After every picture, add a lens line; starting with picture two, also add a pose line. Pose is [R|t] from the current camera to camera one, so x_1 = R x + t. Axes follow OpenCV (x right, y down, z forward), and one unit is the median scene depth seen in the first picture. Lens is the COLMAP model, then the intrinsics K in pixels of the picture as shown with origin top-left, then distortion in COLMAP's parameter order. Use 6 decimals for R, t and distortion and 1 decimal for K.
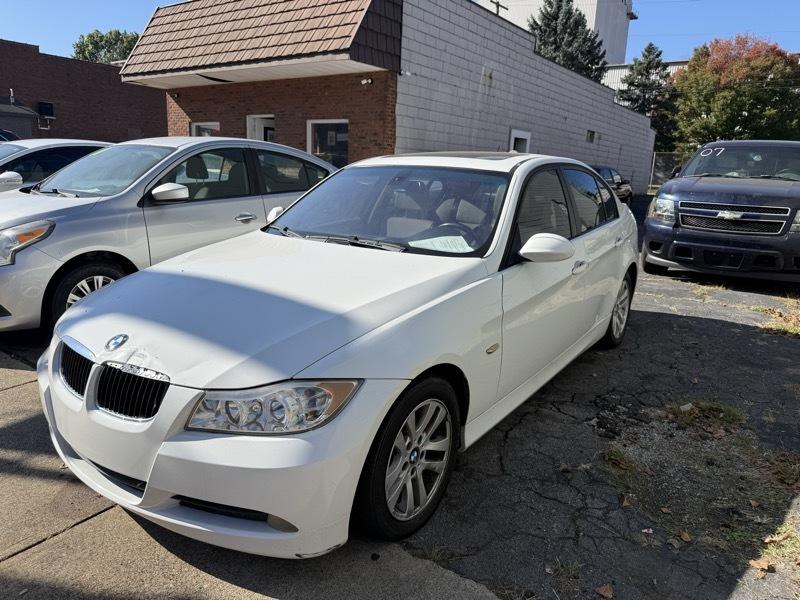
lens RADIAL K [[561.2, 0, 399.8], [0, 561.2, 291.3], [0, 0, 1]] dist [0.009134, -0.022709]
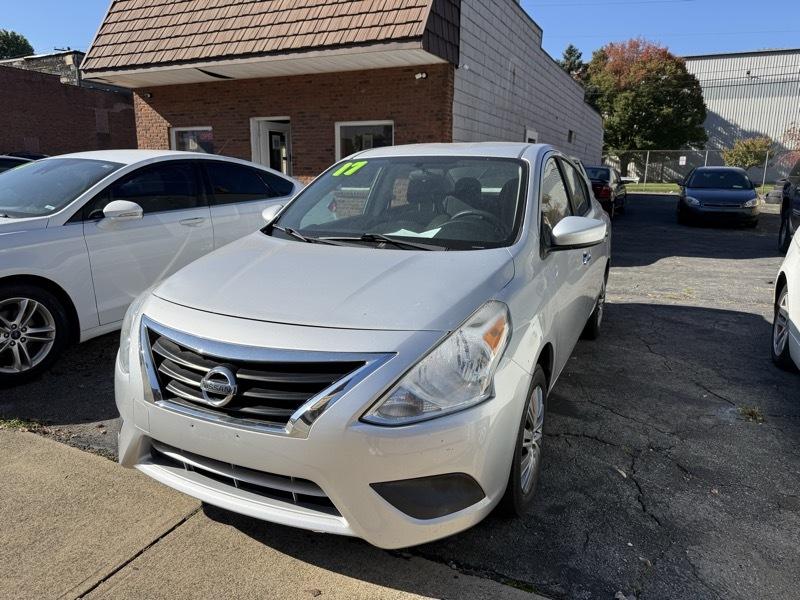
lens RADIAL K [[561.2, 0, 405.2], [0, 561.2, 295.5], [0, 0, 1]] dist [0.009134, -0.022709]
pose [[0.983181, -0.066064, 0.170266, -0.194344], [0.065814, 0.997807, 0.007121, -0.034443], [-0.170363, 0.004205, 0.985372, 0.119402]]
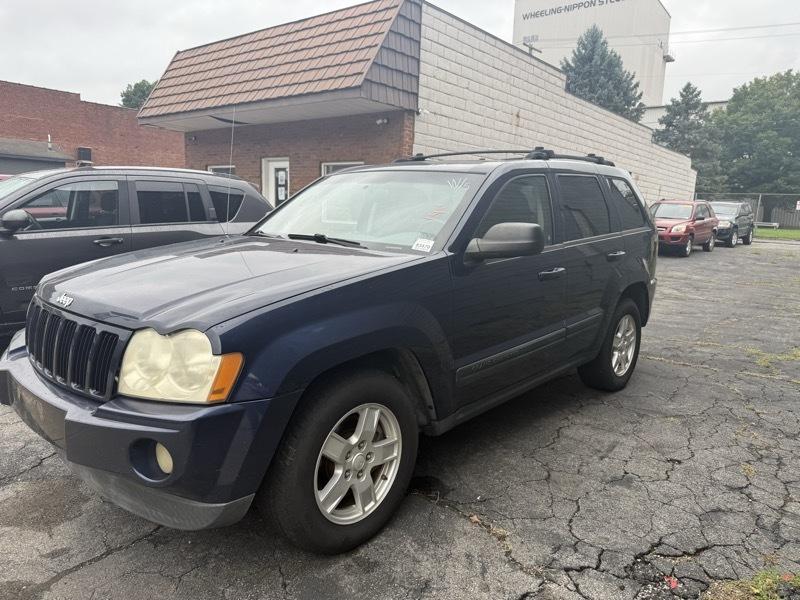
lens RADIAL K [[561.2, 0, 407.4], [0, 561.2, 295.1], [0, 0, 1]] dist [0.009134, -0.022709]
pose [[0.998662, 0.004069, -0.051553, 0.025052], [-0.007384, 0.997905, -0.064273, -0.017982], [0.051184, 0.064568, 0.996600, 0.066695]]
